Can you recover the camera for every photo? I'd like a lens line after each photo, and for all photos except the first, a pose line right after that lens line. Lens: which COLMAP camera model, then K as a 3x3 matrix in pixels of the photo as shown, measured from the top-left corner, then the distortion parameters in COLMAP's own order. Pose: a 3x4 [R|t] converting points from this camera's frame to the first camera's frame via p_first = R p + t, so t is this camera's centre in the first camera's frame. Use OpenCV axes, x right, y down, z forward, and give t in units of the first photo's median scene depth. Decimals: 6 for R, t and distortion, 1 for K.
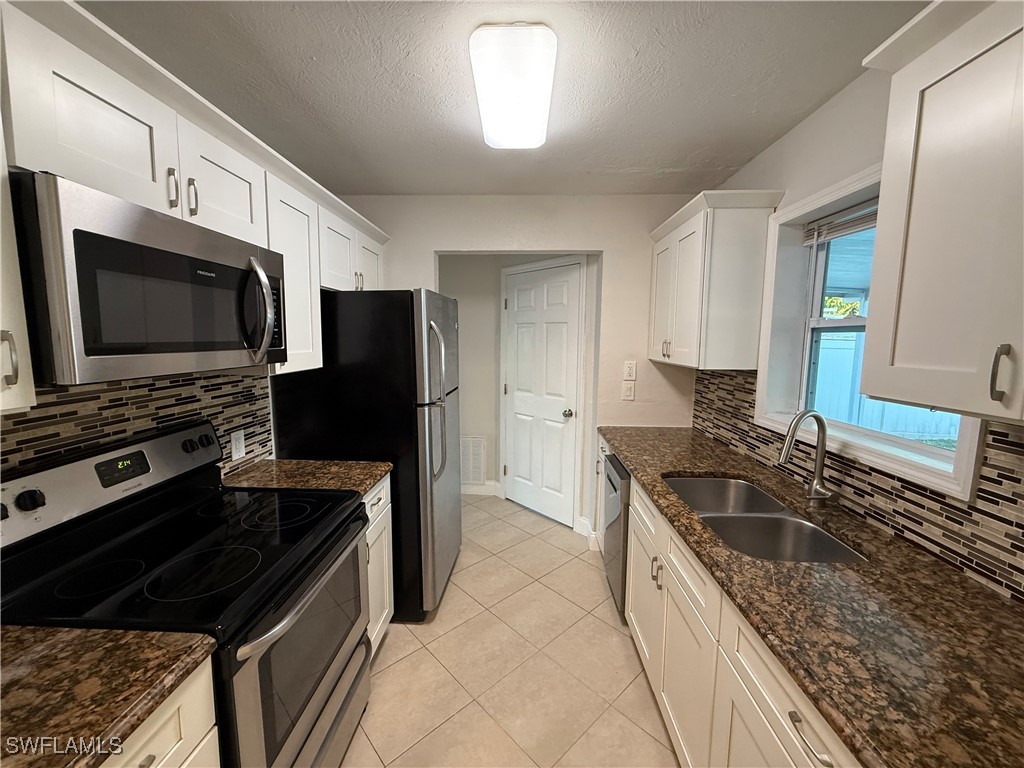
lens RADIAL K [[408.0, 0, 507.8], [0, 408.0, 383.4], [0, 0, 1]] dist [0.000039, -0.000177]
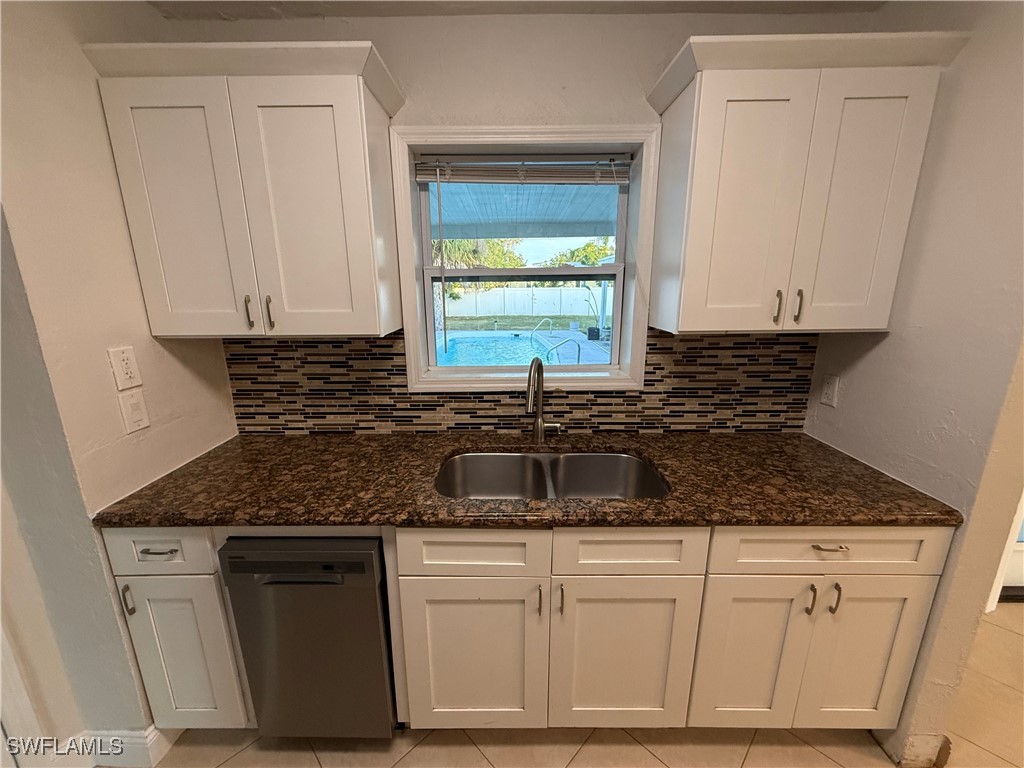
lens RADIAL K [[408.0, 0, 507.8], [0, 408.0, 383.4], [0, 0, 1]] dist [0.000039, -0.000177]
pose [[-0.031627, -0.242309, 0.969684, -0.242834], [0.120457, 0.962174, 0.244361, -0.112850], [-0.992215, 0.124533, -0.001243, 0.891279]]
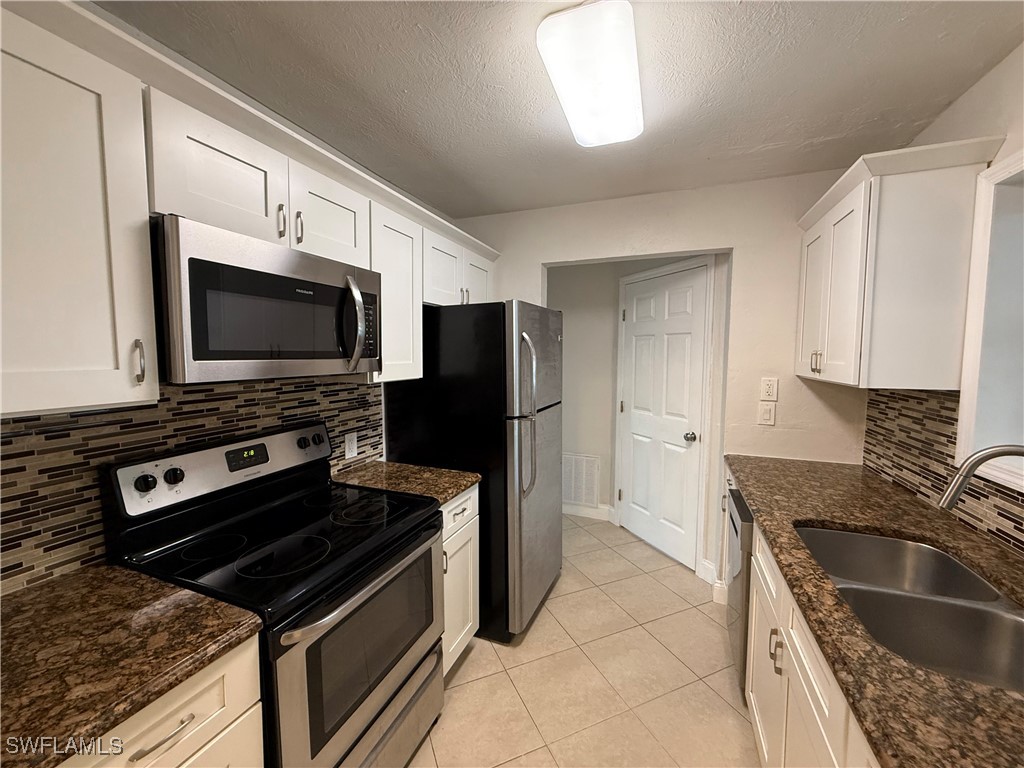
lens RADIAL K [[408.0, 0, 507.8], [0, 408.0, 383.4], [0, 0, 1]] dist [0.000039, -0.000177]
pose [[0.942510, 0.018938, -0.333640, 0.118754], [-0.032795, 0.998815, -0.035950, 0.006544], [0.332564, 0.044825, 0.942015, 0.077006]]
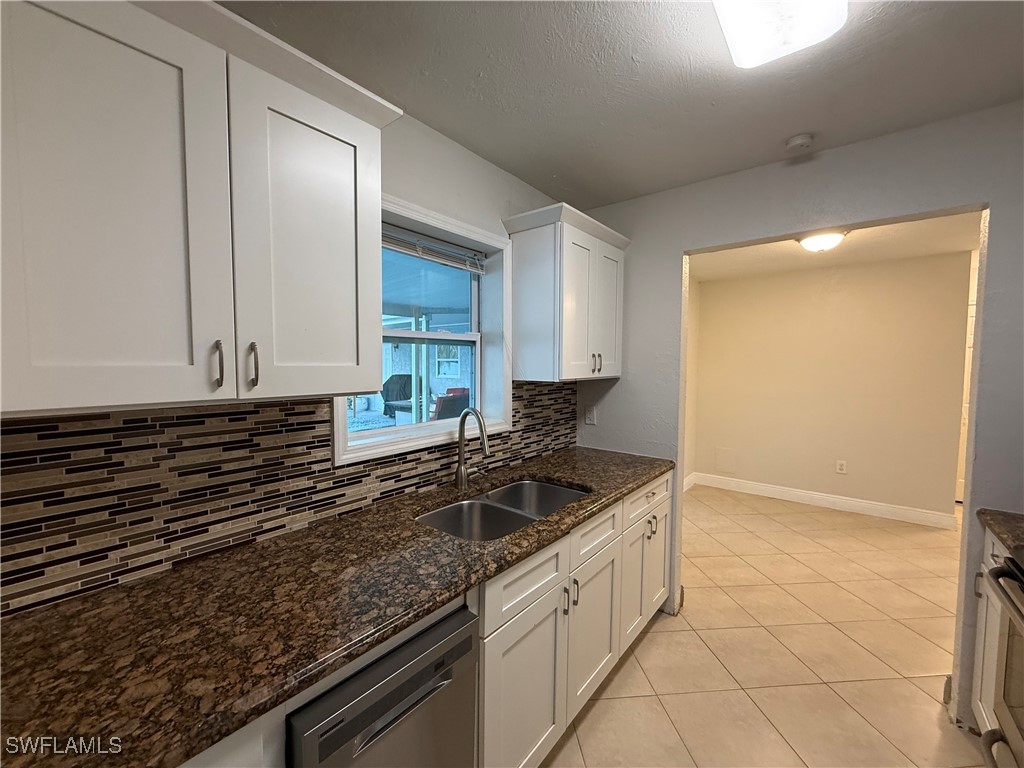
lens RADIAL K [[408.0, 0, 507.8], [0, 408.0, 383.4], [0, 0, 1]] dist [0.000039, -0.000177]
pose [[-0.794353, -0.042821, 0.605945, -0.055341], [0.058263, 0.987543, 0.146168, -0.142166], [-0.604656, 0.151413, -0.781963, 1.509105]]
